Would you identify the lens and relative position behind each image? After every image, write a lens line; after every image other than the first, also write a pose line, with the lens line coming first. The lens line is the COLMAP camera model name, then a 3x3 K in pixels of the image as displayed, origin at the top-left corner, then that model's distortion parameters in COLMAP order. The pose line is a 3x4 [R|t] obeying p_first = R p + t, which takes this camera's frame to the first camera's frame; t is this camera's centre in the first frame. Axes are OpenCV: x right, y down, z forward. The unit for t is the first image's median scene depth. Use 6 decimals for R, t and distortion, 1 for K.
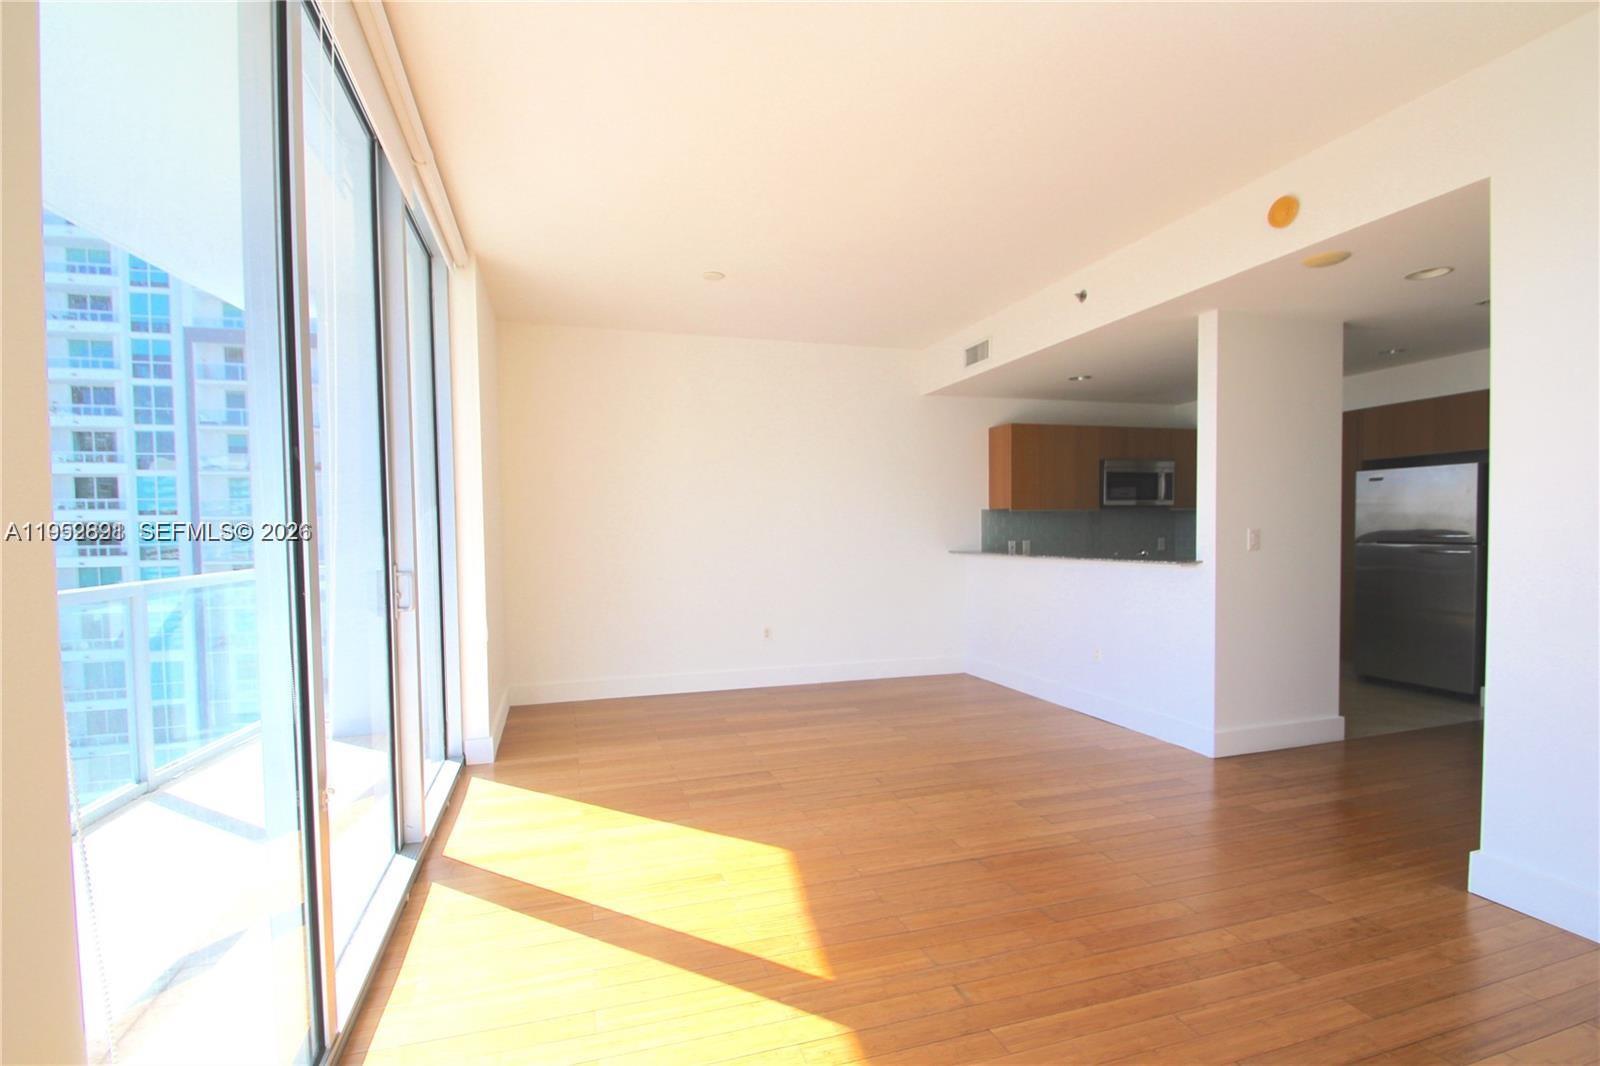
lens RADIAL K [[743.8, 0, 789.3], [0, 743.8, 537.1], [0, 0, 1]] dist [0.007907, -0.013725]
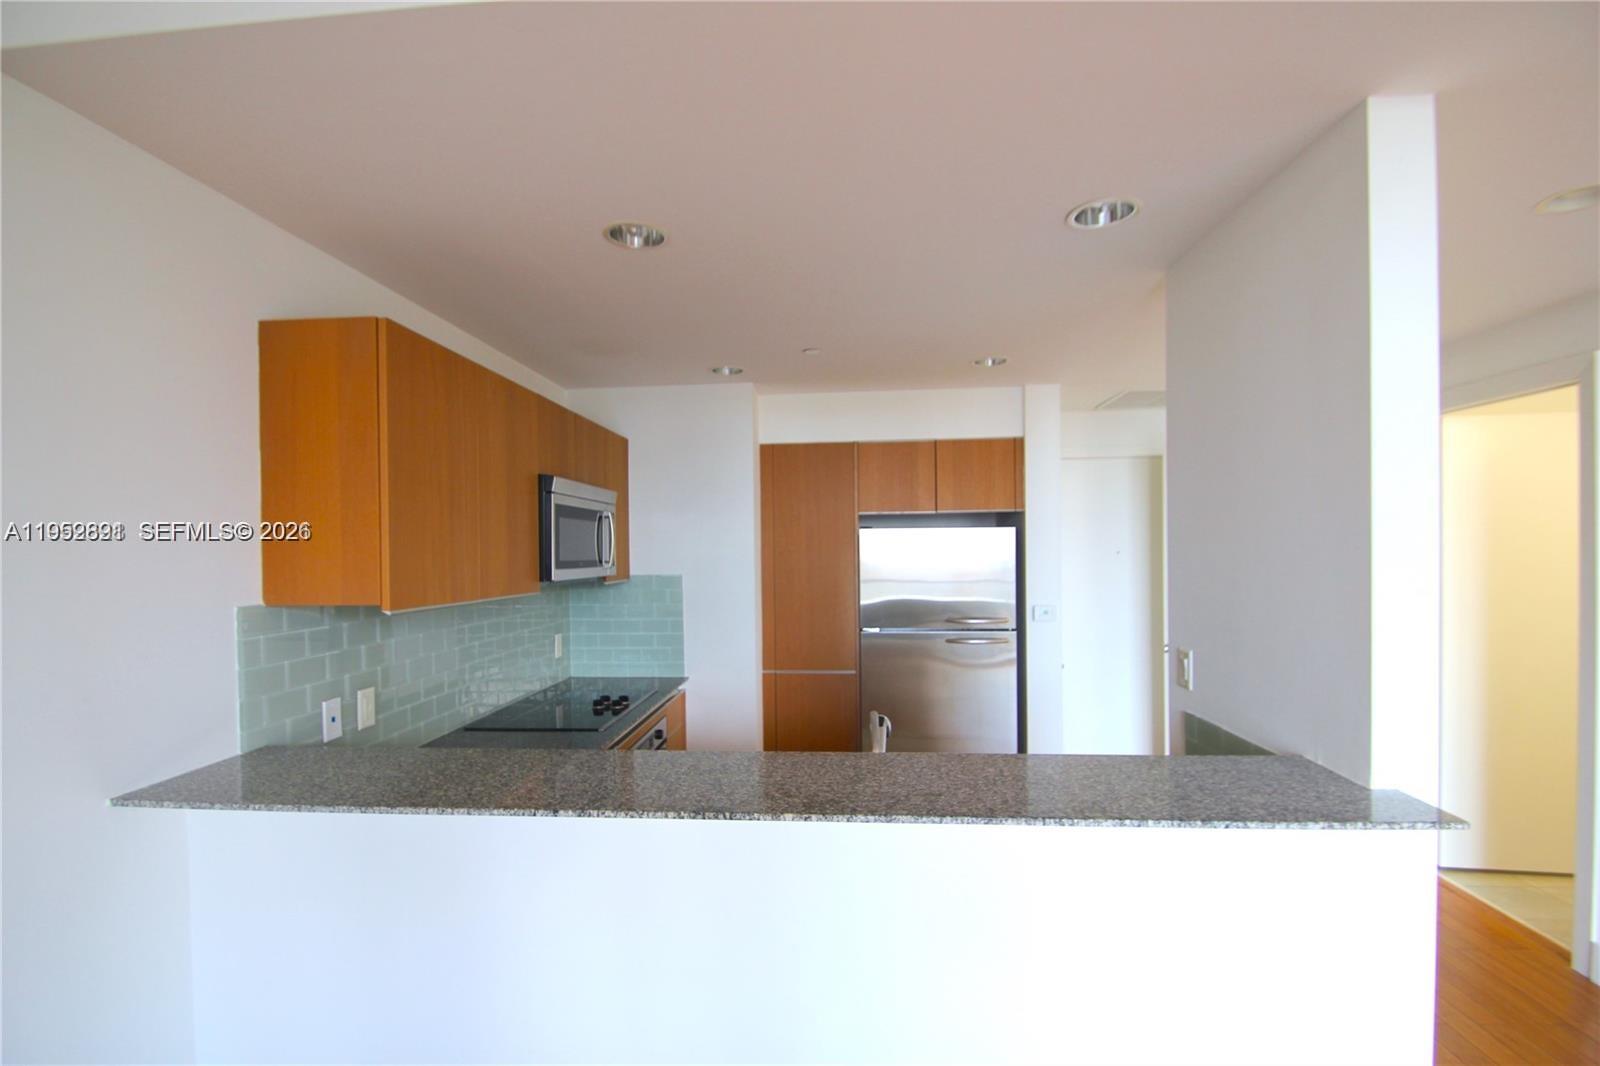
lens RADIAL K [[743.8, 0, 793.5], [0, 743.8, 555.2], [0, 0, 1]] dist [0.007907, -0.013725]
pose [[0.356783, 0.002893, 0.934183, 0.141439], [0.014843, 0.999851, -0.008765, -0.096882], [-0.934069, 0.016993, 0.356687, 1.337705]]
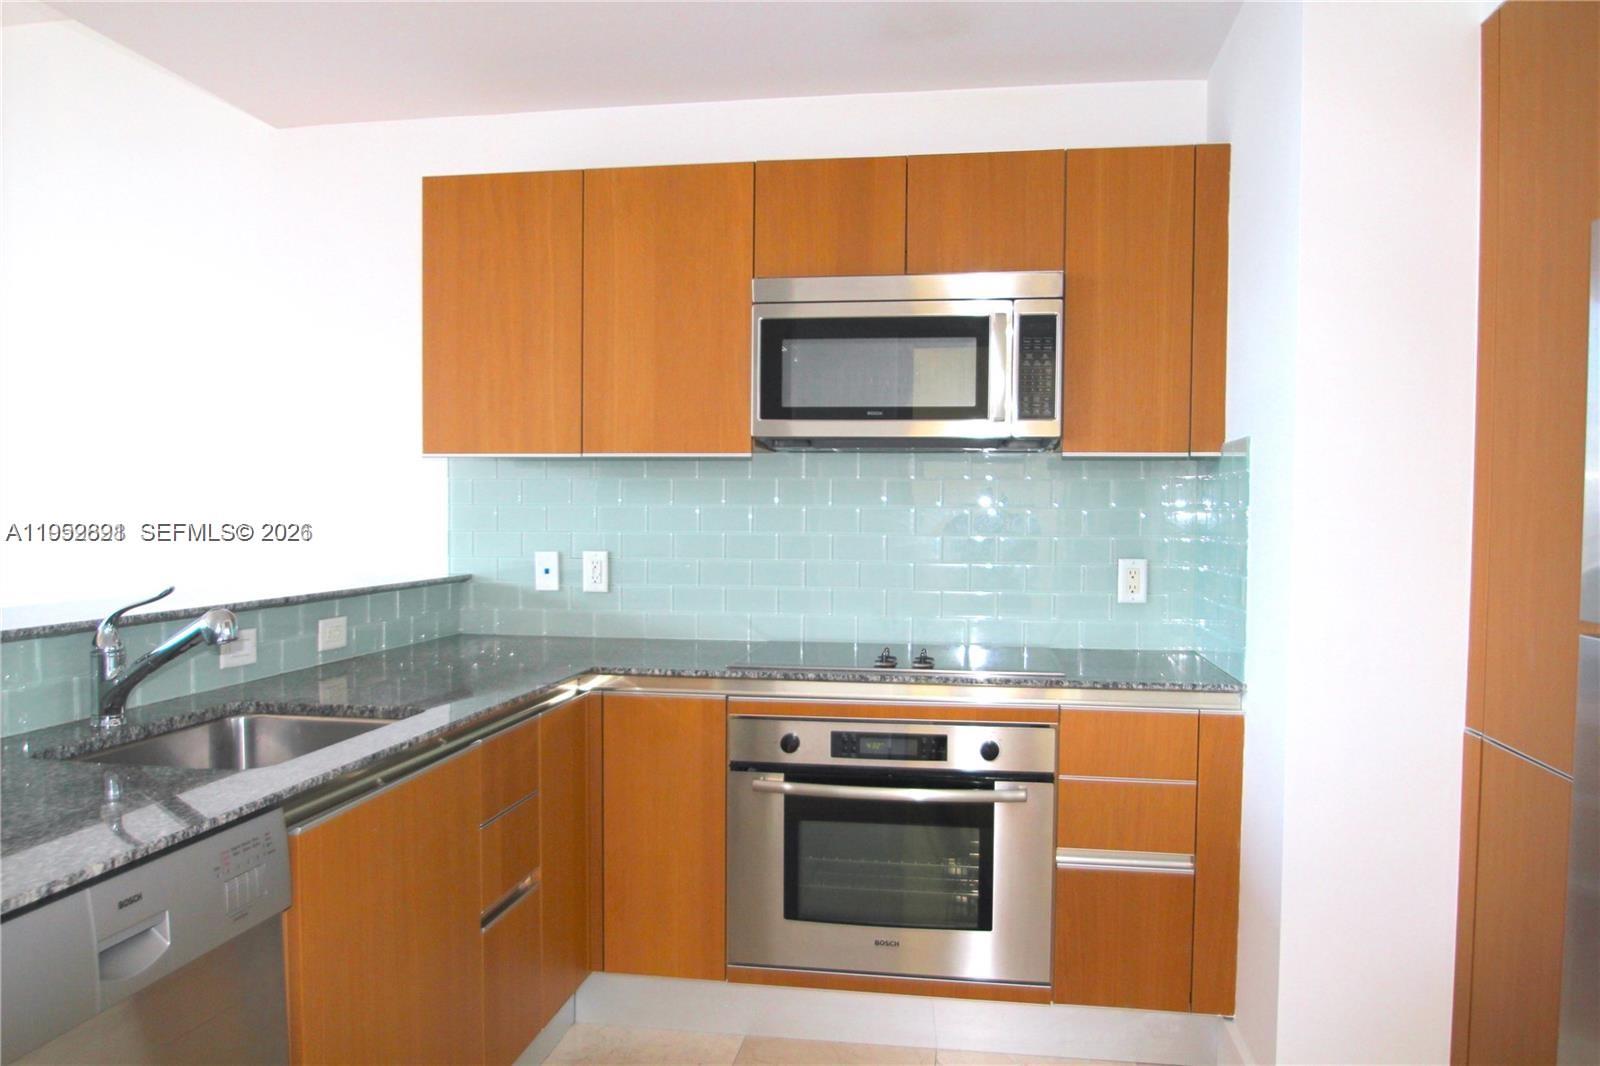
lens RADIAL K [[1184.3, 0, 800.7], [0, 1184.3, 540.5], [0, 0, 1]] dist [-0.046848, 0.002024]
pose [[0.902936, 0.029414, -0.428768, 1.174575], [-0.020241, 0.999459, 0.025940, -0.029421], [0.429298, -0.014744, 0.903042, 1.114617]]
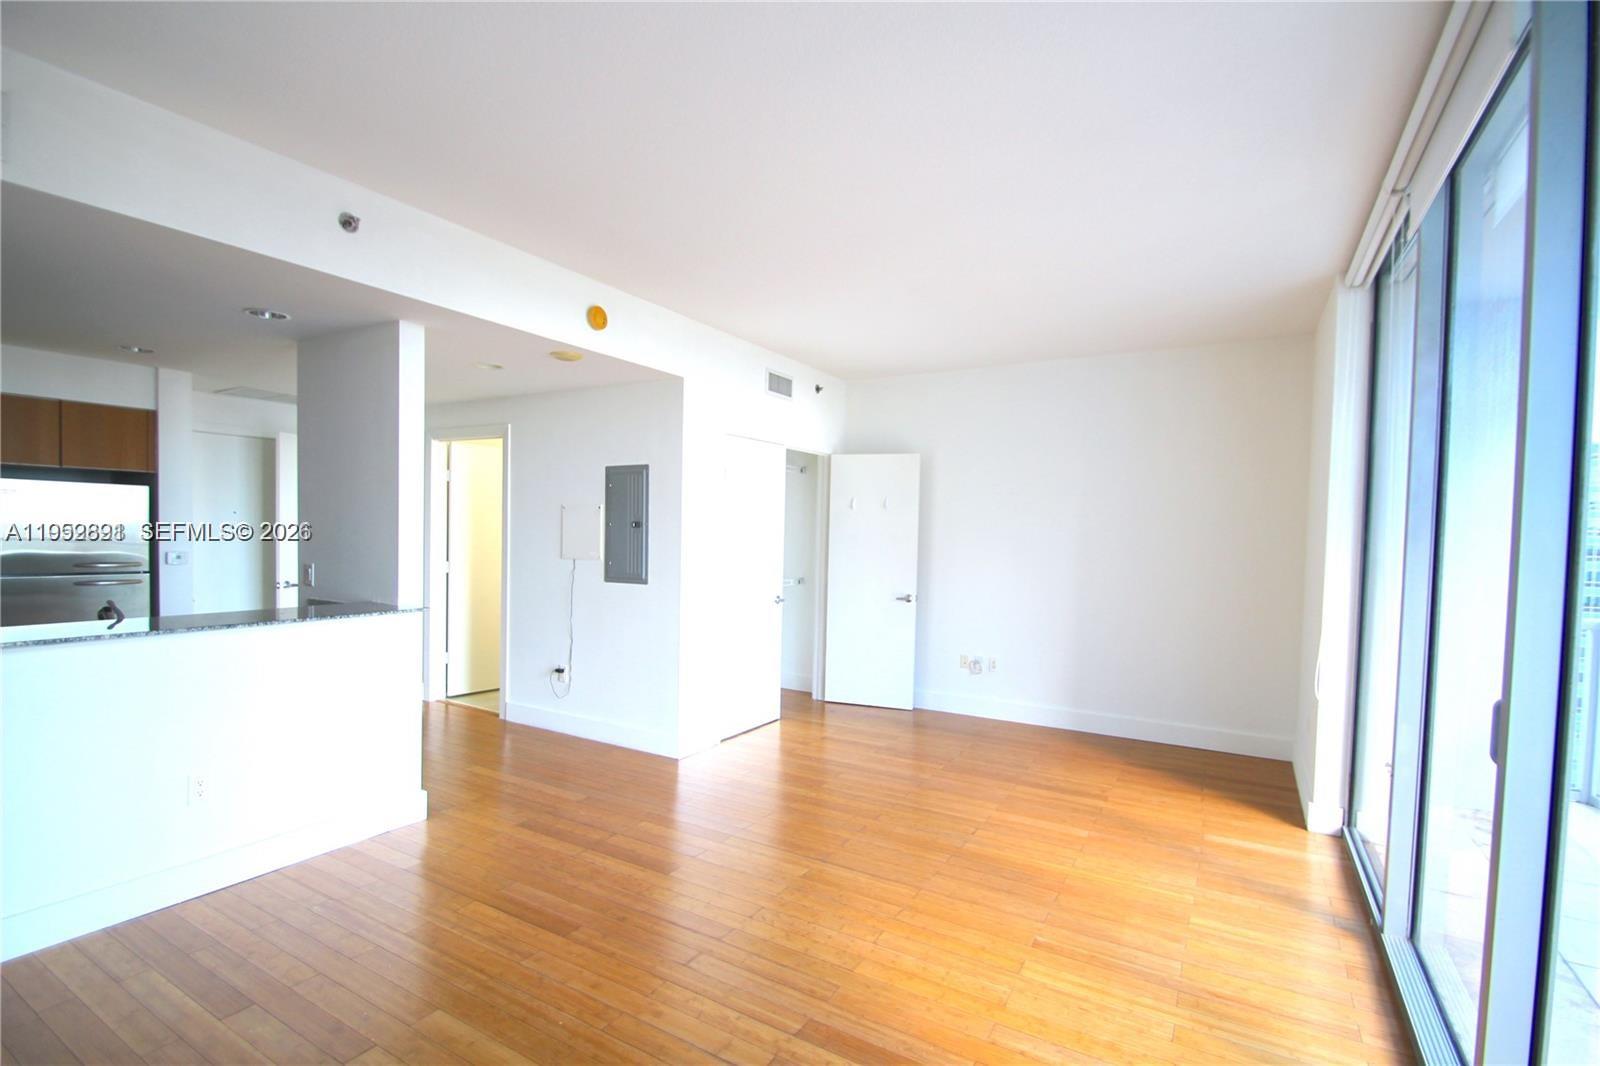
lens RADIAL K [[743.8, 0, 786.7], [0, 743.8, 540.7], [0, 0, 1]] dist [0.007907, -0.013725]
pose [[-0.673390, -0.010962, 0.739206, -0.459318], [-0.005384, 0.999936, 0.009923, -0.064471], [-0.739268, 0.002702, -0.673406, 1.478961]]
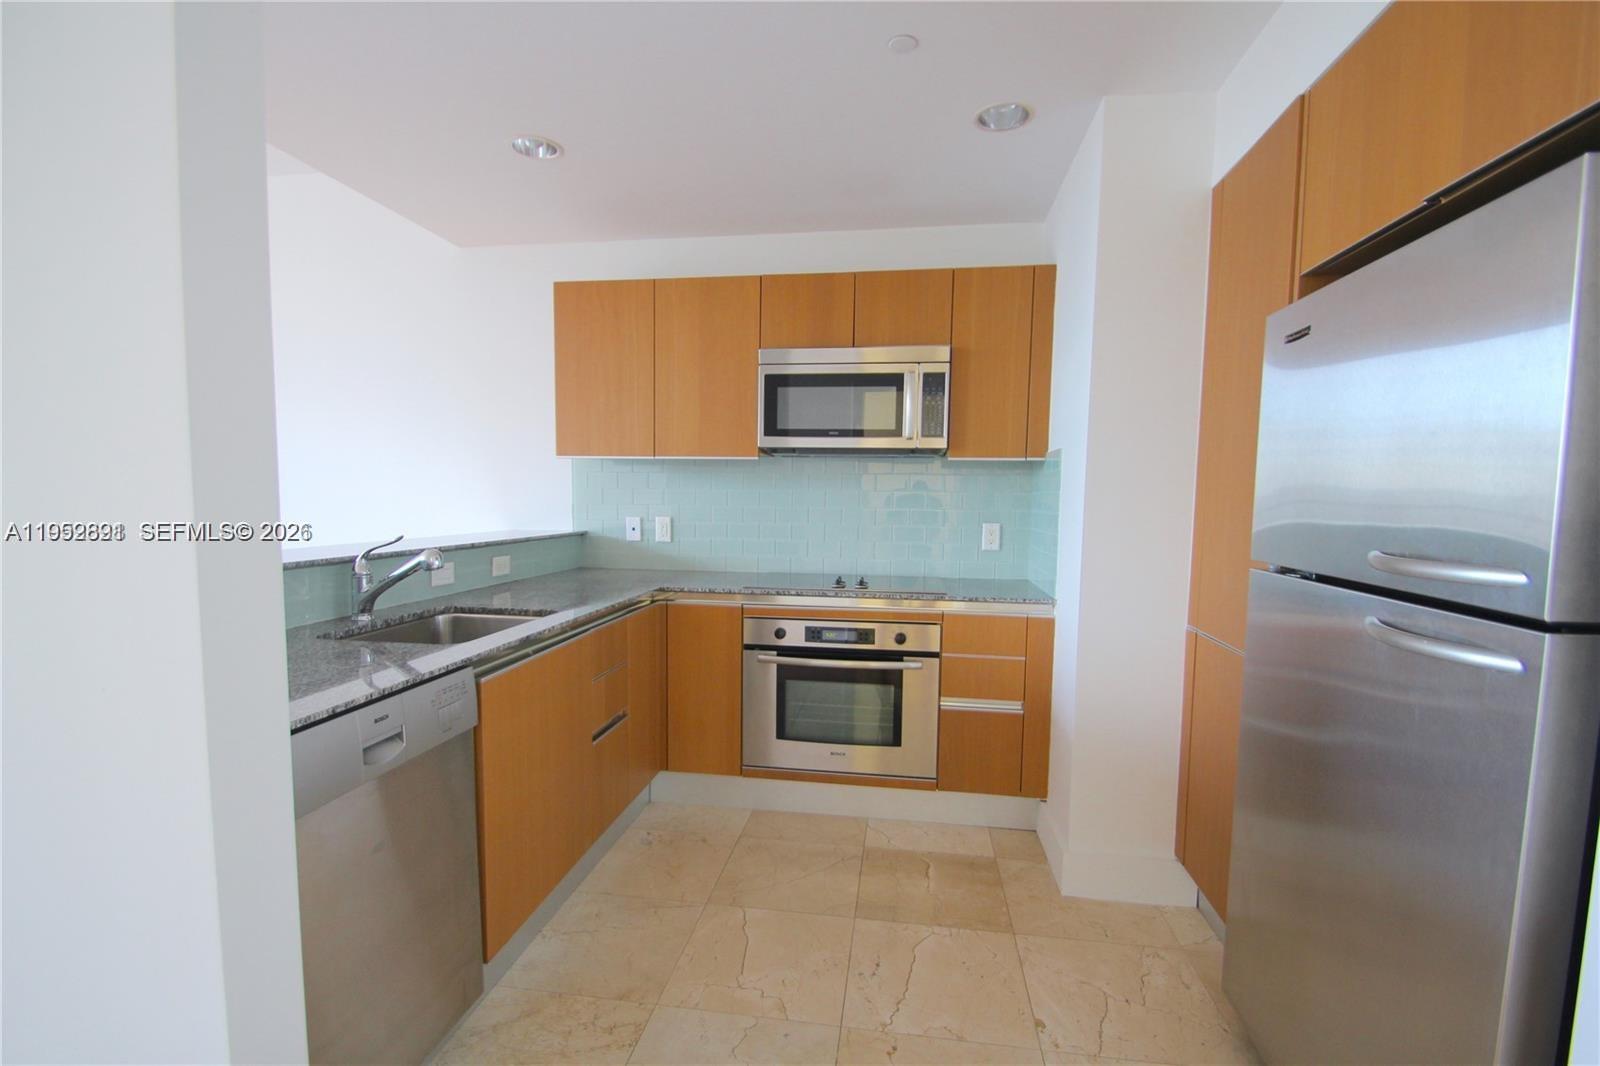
lens RADIAL K [[743.8, 0, 797.9], [0, 743.8, 544.1], [0, 0, 1]] dist [0.007907, -0.013725]
pose [[0.903932, 0.052413, -0.424452, 1.194782], [-0.026163, 0.997380, 0.067442, -0.027755], [0.426874, -0.049858, 0.902935, 1.093257]]
